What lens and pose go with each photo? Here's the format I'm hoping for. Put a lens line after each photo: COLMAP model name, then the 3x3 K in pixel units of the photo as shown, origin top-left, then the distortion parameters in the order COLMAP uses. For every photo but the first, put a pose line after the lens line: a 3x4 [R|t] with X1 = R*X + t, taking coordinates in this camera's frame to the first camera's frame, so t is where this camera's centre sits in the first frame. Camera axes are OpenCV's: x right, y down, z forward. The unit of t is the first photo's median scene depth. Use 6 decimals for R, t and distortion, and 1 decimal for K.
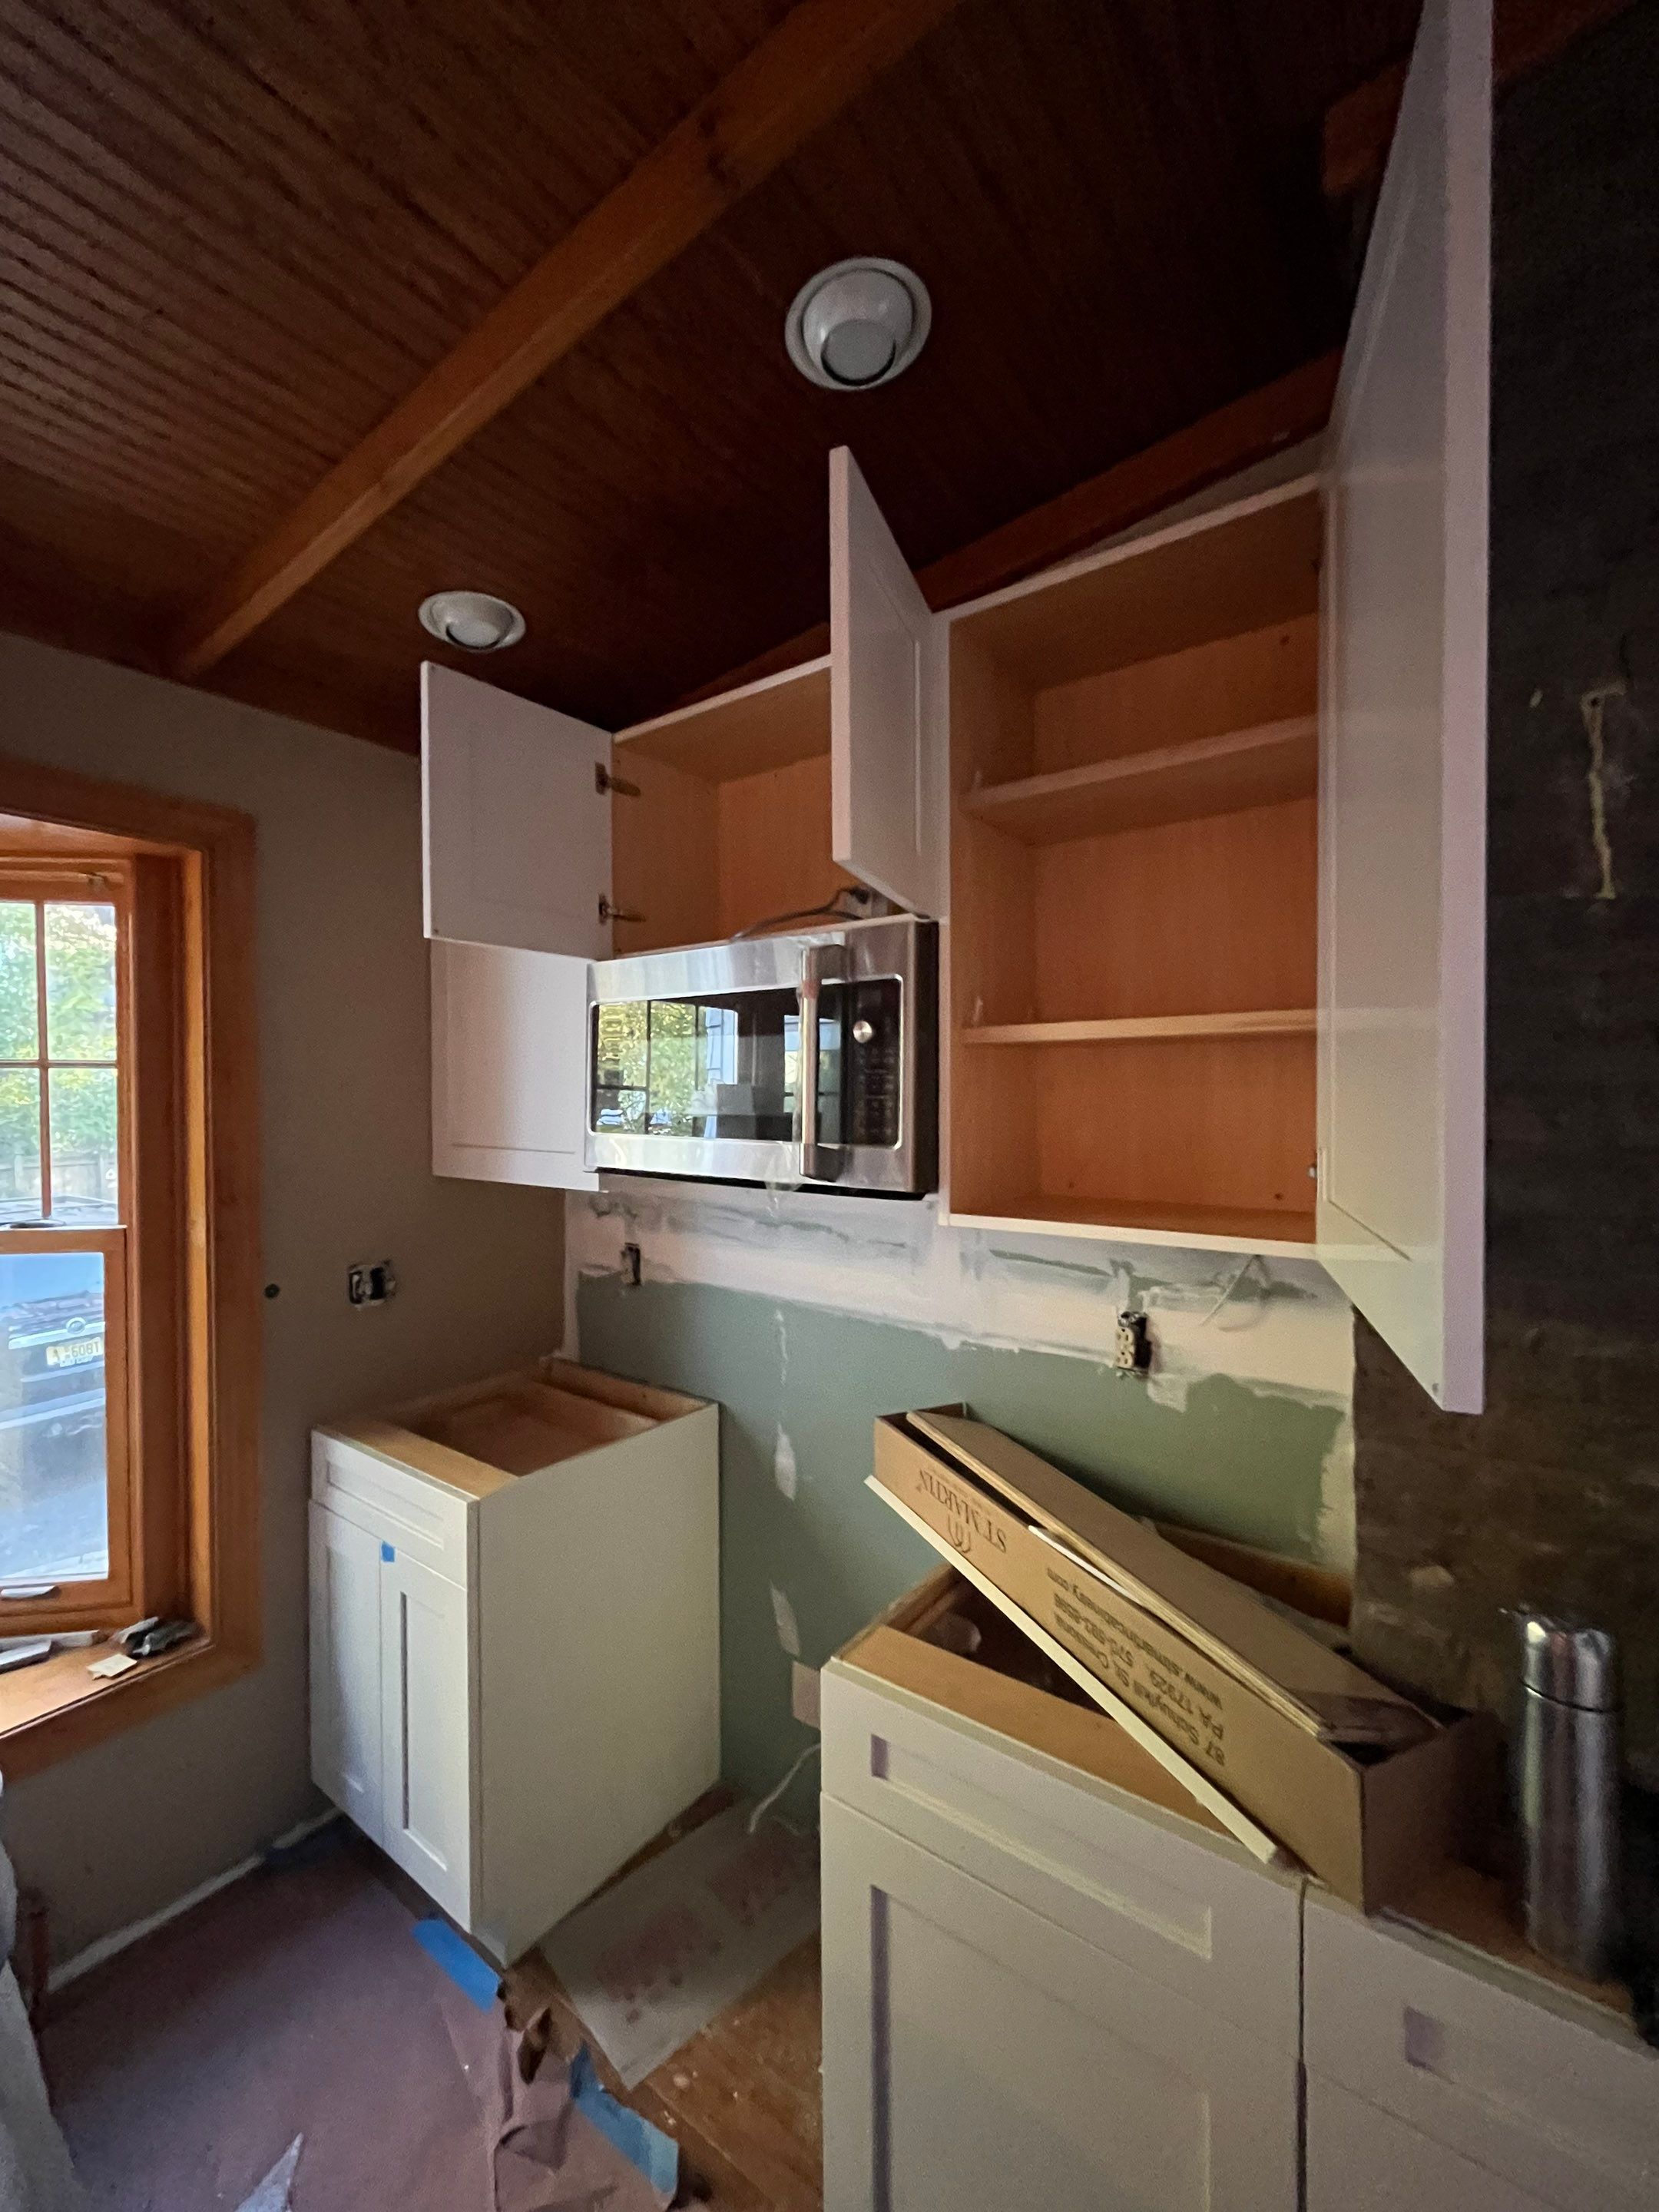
lens RADIAL K [[904.7, 0, 828.5], [0, 904.7, 1098.4], [0, 0, 1]] dist [-0.007997, -0.000192]
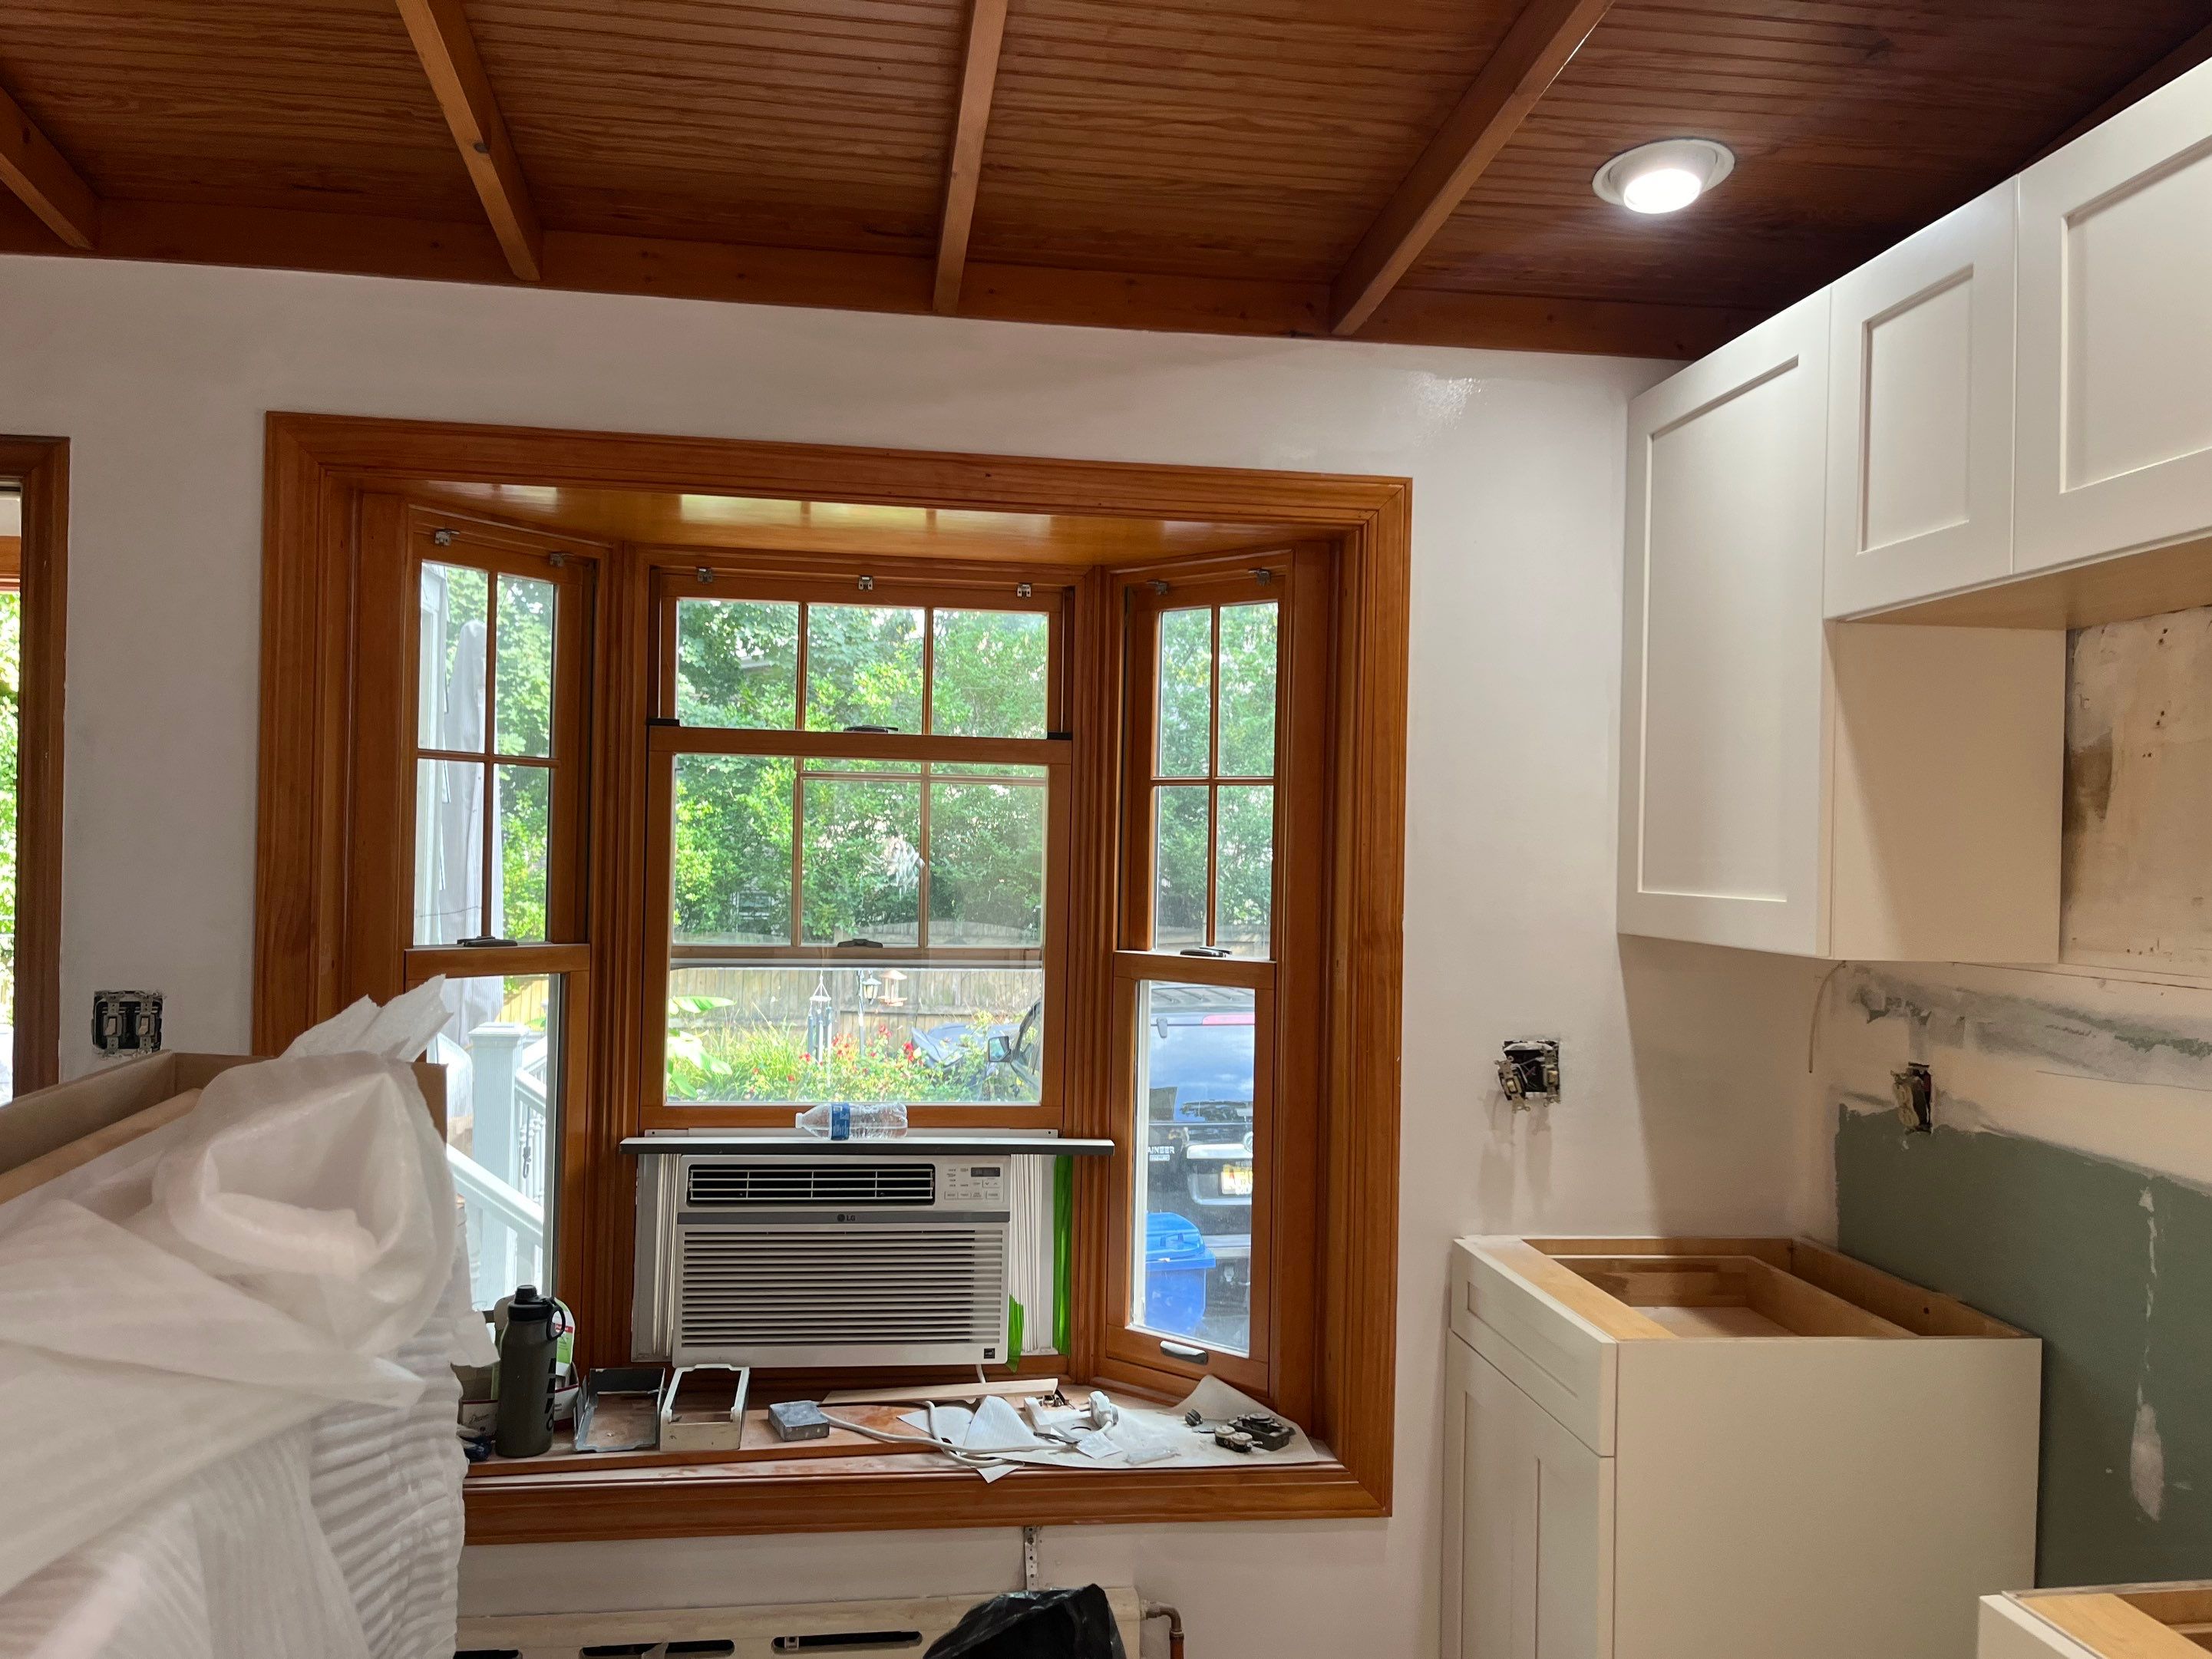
lens RADIAL K [[1608.9, 0, 1106.0], [0, 1608.9, 829.5], [0, 0, 1]] dist [0.032744, -0.003770]
pose [[0.697046, 0.014523, -0.716879, 0.201176], [-0.032698, 0.999399, -0.011546, 0.032547], [0.716281, 0.031489, 0.697101, -0.191394]]
